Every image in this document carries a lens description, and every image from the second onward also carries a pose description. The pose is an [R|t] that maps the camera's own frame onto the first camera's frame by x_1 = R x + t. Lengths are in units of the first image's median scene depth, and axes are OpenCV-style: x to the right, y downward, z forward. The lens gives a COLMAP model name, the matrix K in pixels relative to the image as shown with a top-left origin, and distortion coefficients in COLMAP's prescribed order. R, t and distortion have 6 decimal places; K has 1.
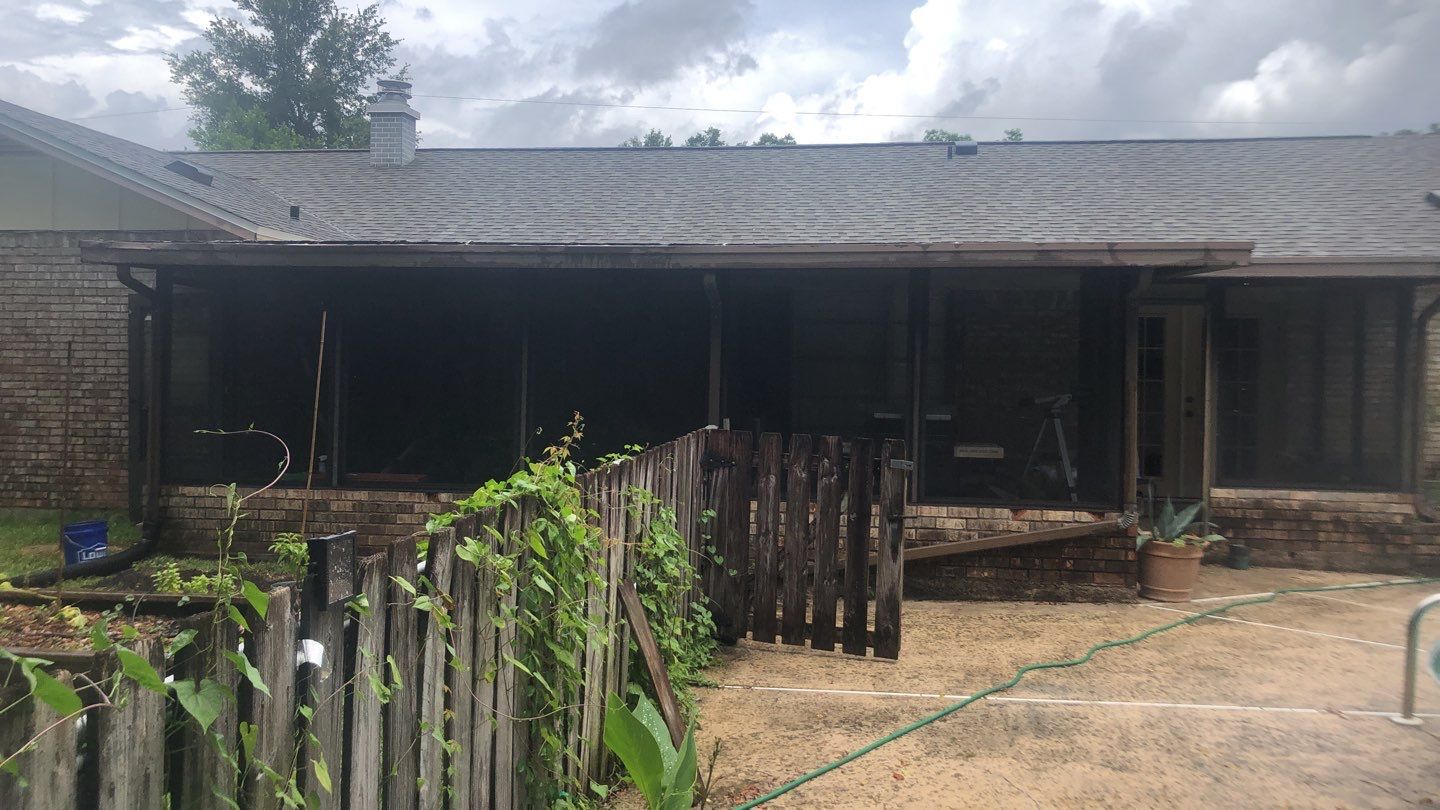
lens RADIAL K [[1174.1, 0, 707.8], [0, 1174.1, 396.3], [0, 0, 1]] dist [0.042624, -0.014137]
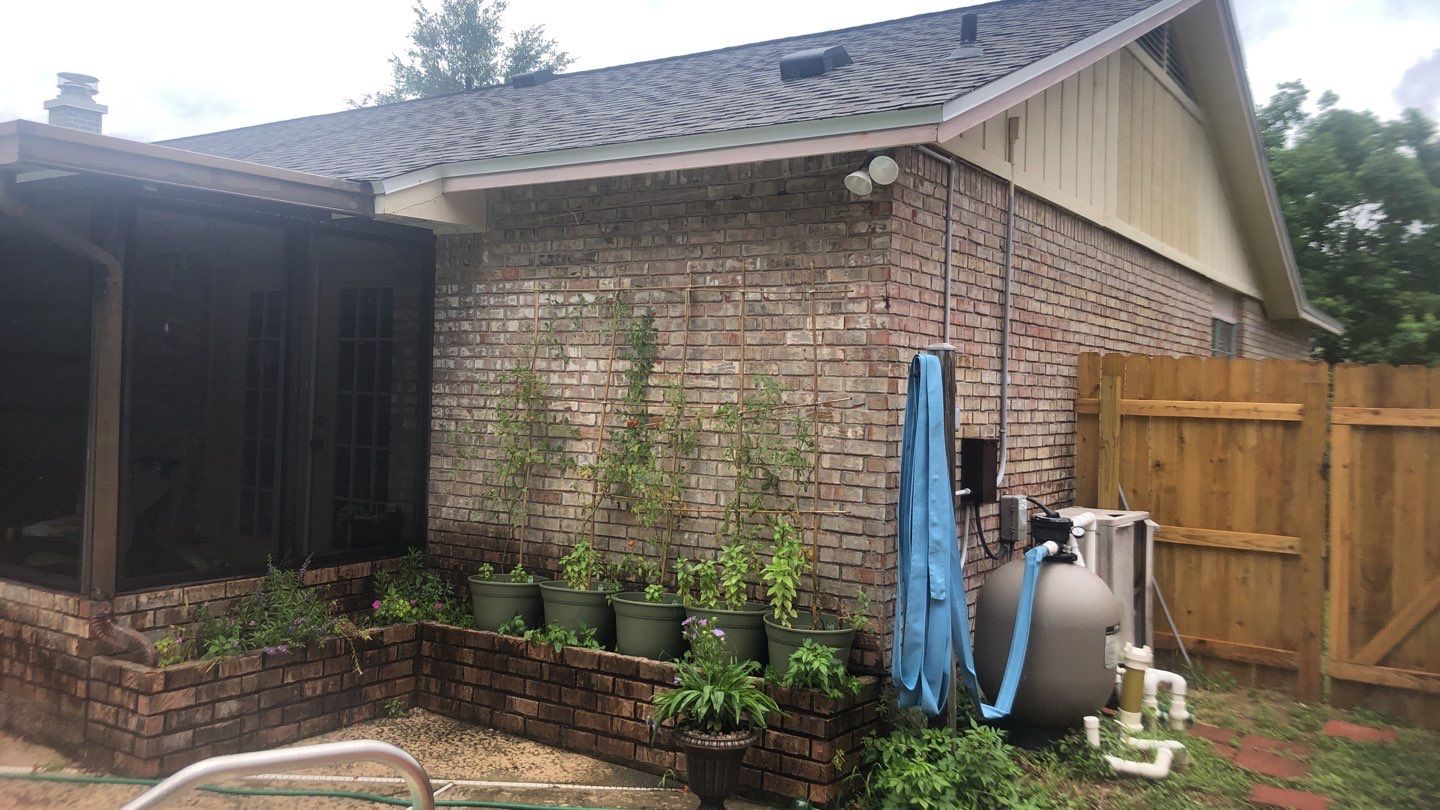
lens RADIAL K [[1174.1, 0, 717.6], [0, 1174.1, 371.9], [0, 0, 1]] dist [0.042624, -0.014137]
pose [[0.891198, 0.001722, -0.453612, 1.059455], [-0.022486, 0.998931, -0.040384, -0.002546], [0.453058, 0.046190, 0.890284, 0.651785]]
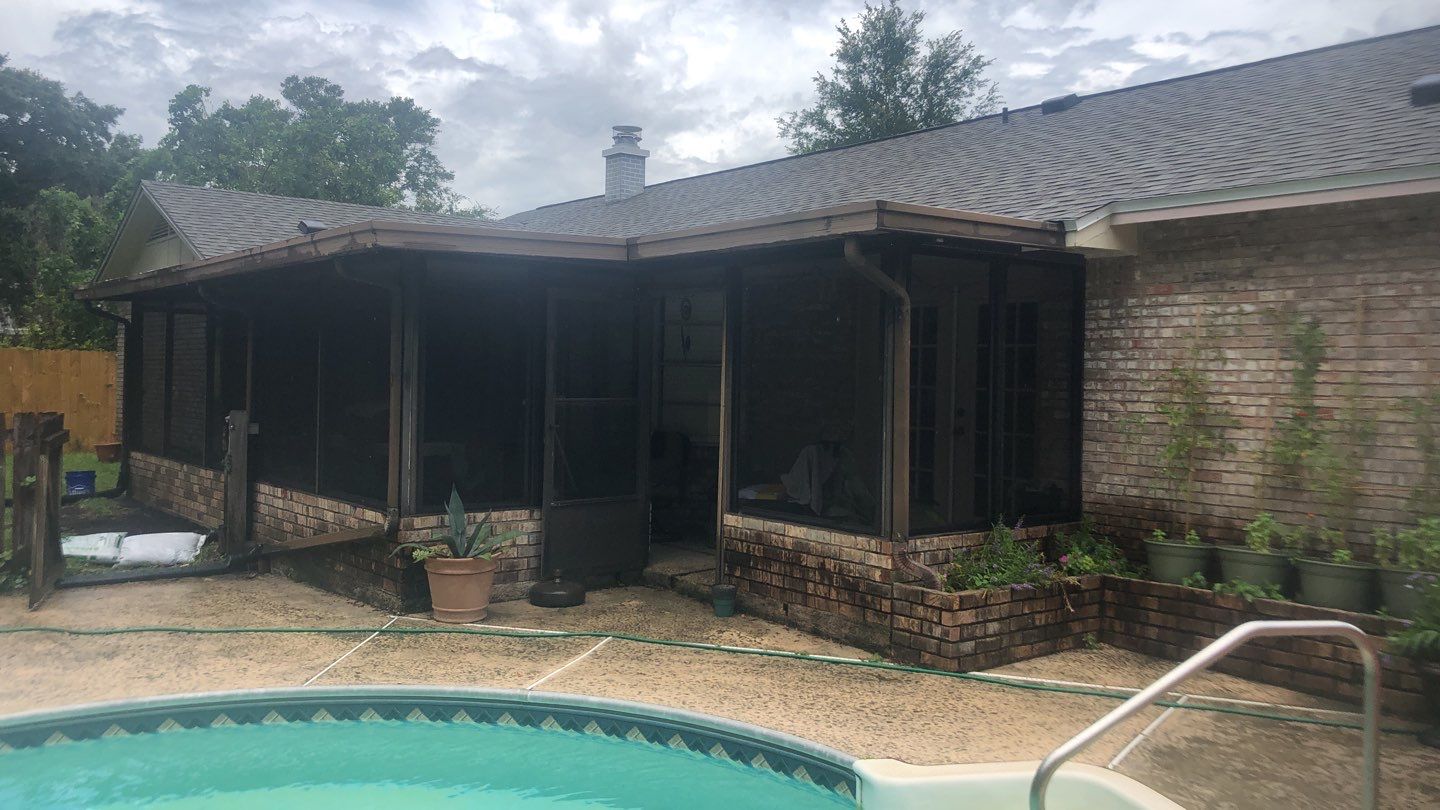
lens RADIAL K [[1174.1, 0, 703.5], [0, 1174.1, 380.1], [0, 0, 1]] dist [0.042624, -0.014137]
pose [[0.709619, 0.000065, -0.704586, 0.997663], [-0.021968, 0.999516, -0.022033, 0.003356], [0.704244, 0.031113, 0.709276, 0.414703]]
